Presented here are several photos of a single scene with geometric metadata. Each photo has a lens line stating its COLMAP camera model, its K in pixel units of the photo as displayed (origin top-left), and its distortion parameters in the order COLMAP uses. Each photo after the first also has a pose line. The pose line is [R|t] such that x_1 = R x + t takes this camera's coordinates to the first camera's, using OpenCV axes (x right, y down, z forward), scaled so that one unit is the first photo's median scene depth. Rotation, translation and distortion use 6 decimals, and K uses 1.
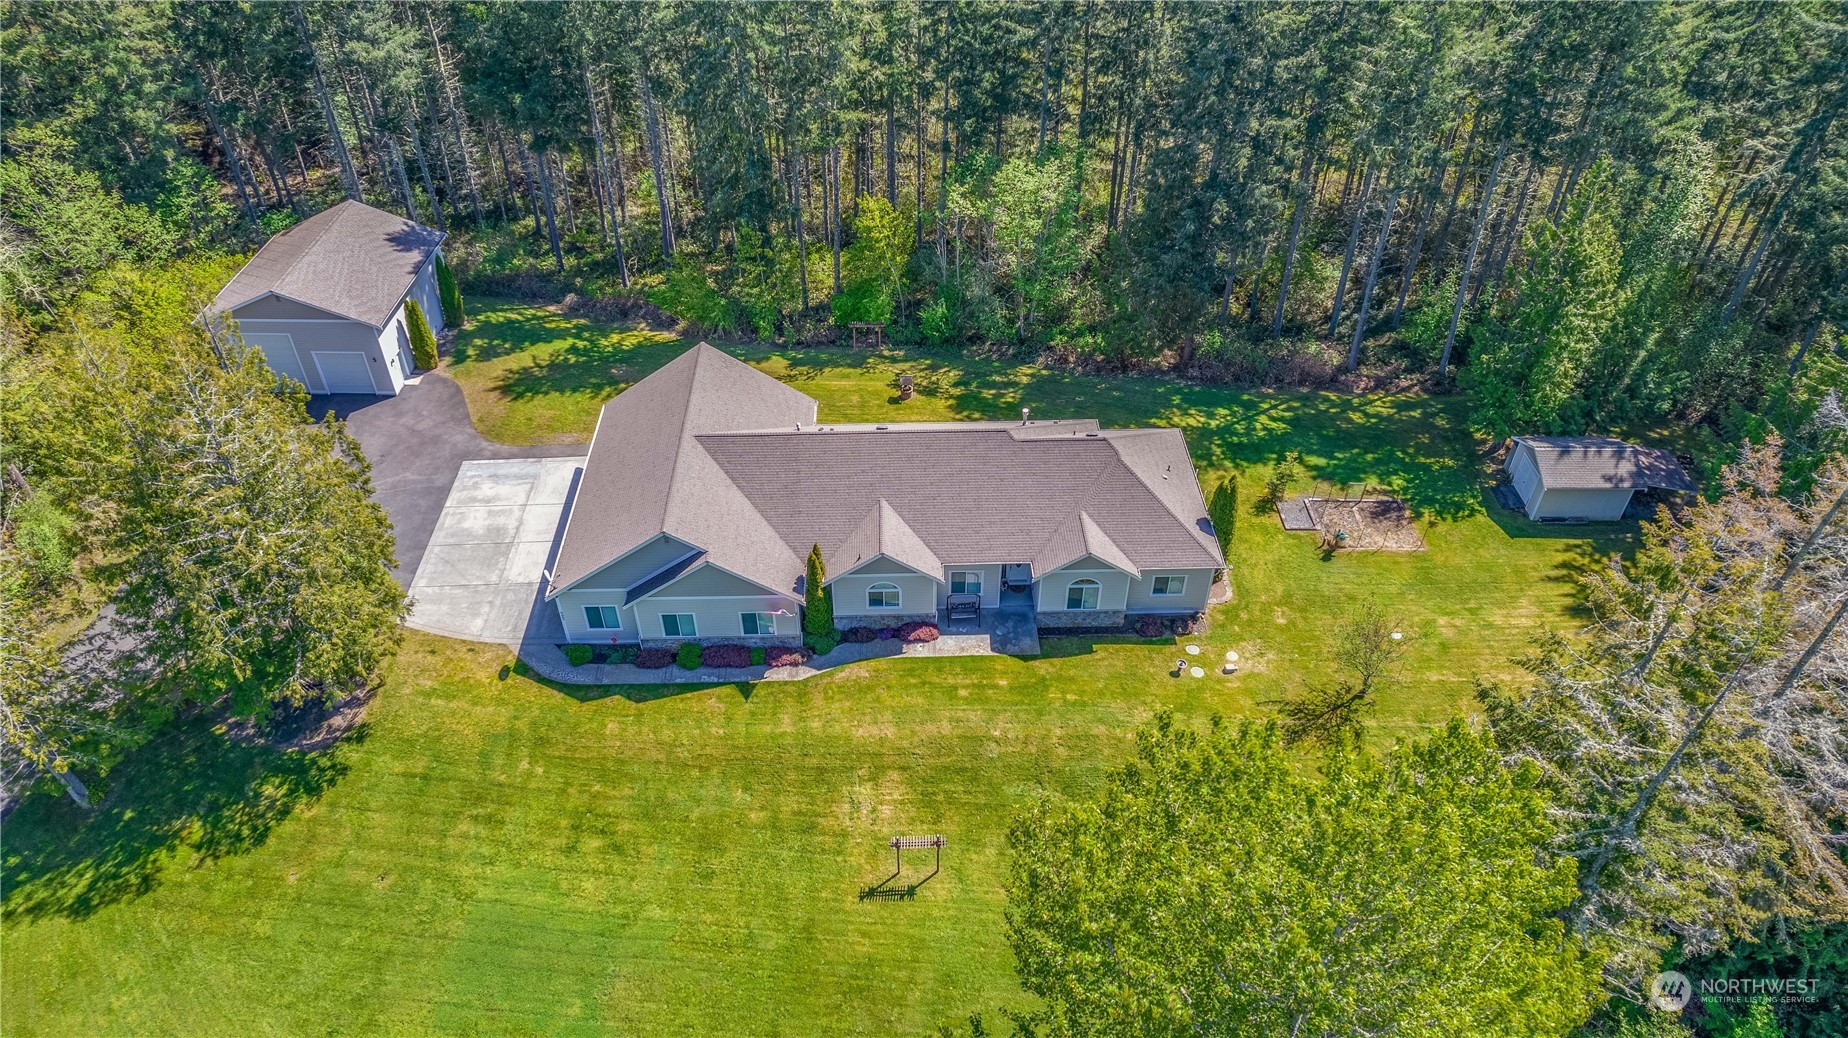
lens RADIAL K [[1185.4, 0, 915.6], [0, 1185.4, 527.4], [0, 0, 1]] dist [-0.032321, 0.005274]
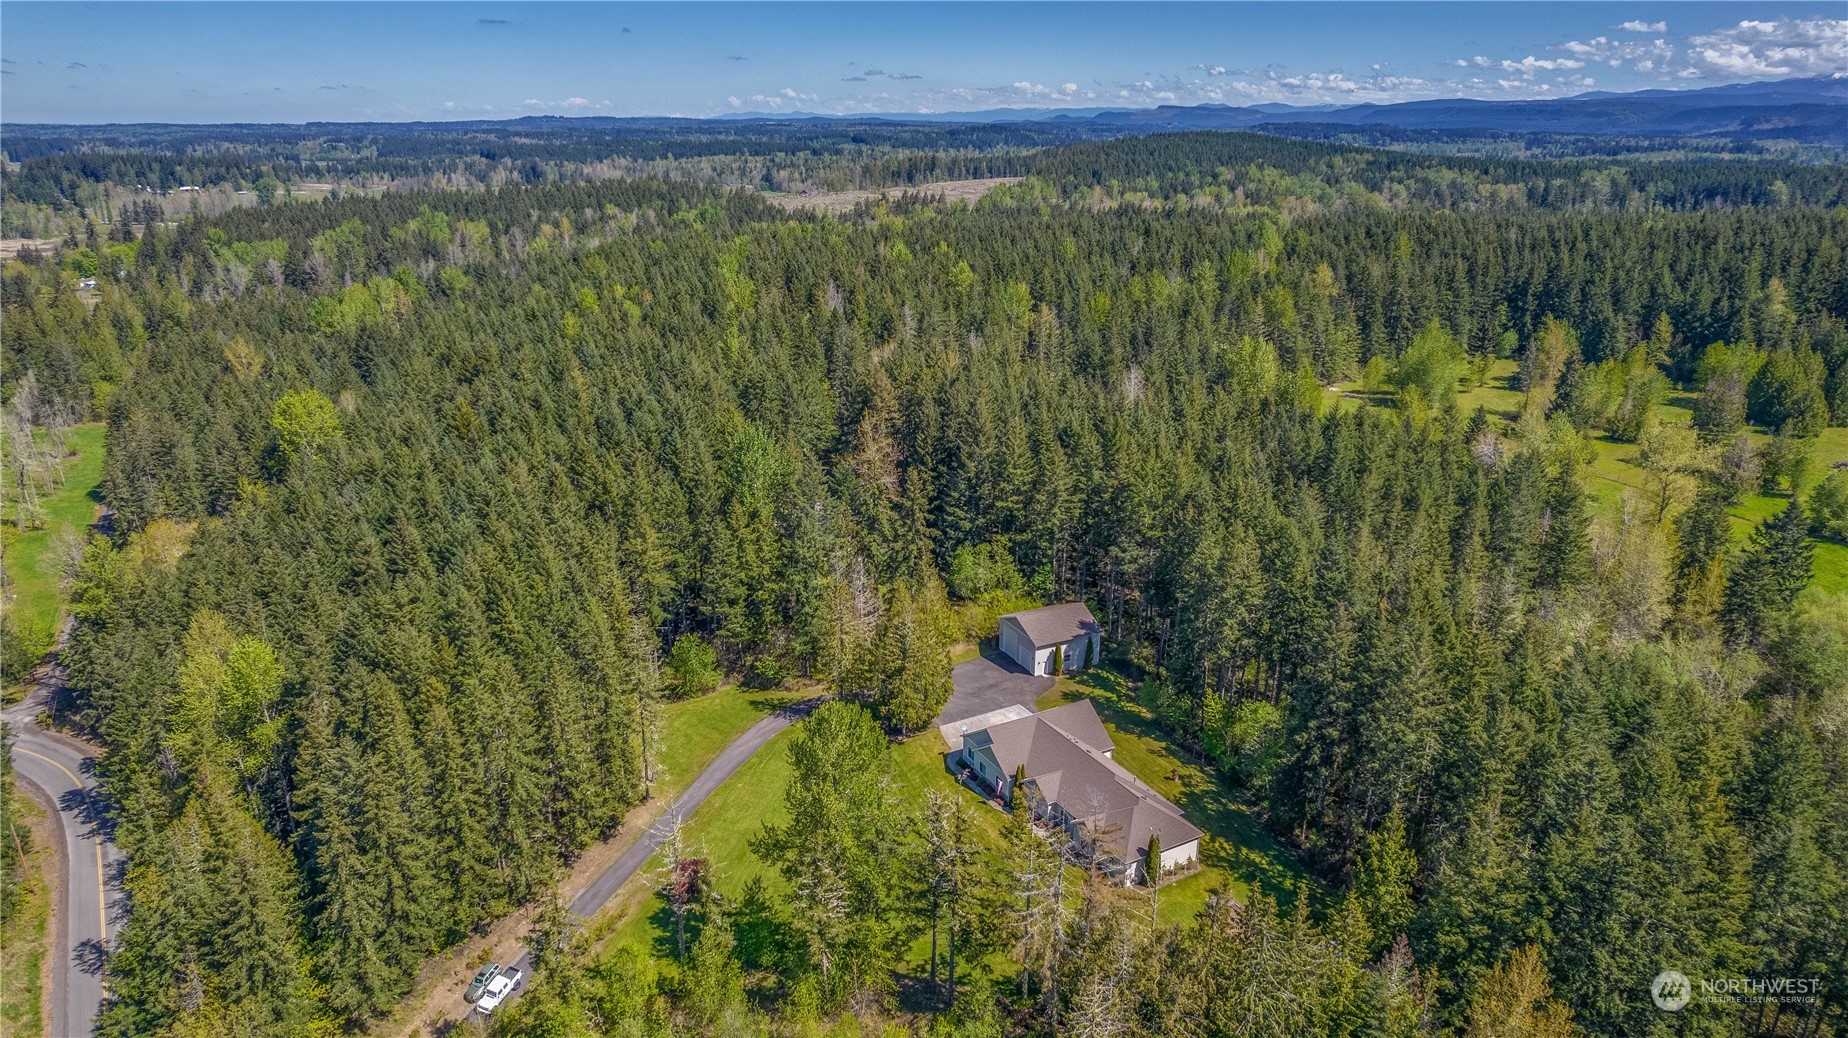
lens RADIAL K [[1185.4, 0, 920.4], [0, 1185.4, 510.5], [0, 0, 1]] dist [-0.032321, 0.005274]
pose [[0.466352, 0.290720, -0.835463, 1.722787], [-0.584302, 0.810333, -0.044179, -0.180430], [0.664159, 0.508765, 0.547768, -0.803934]]
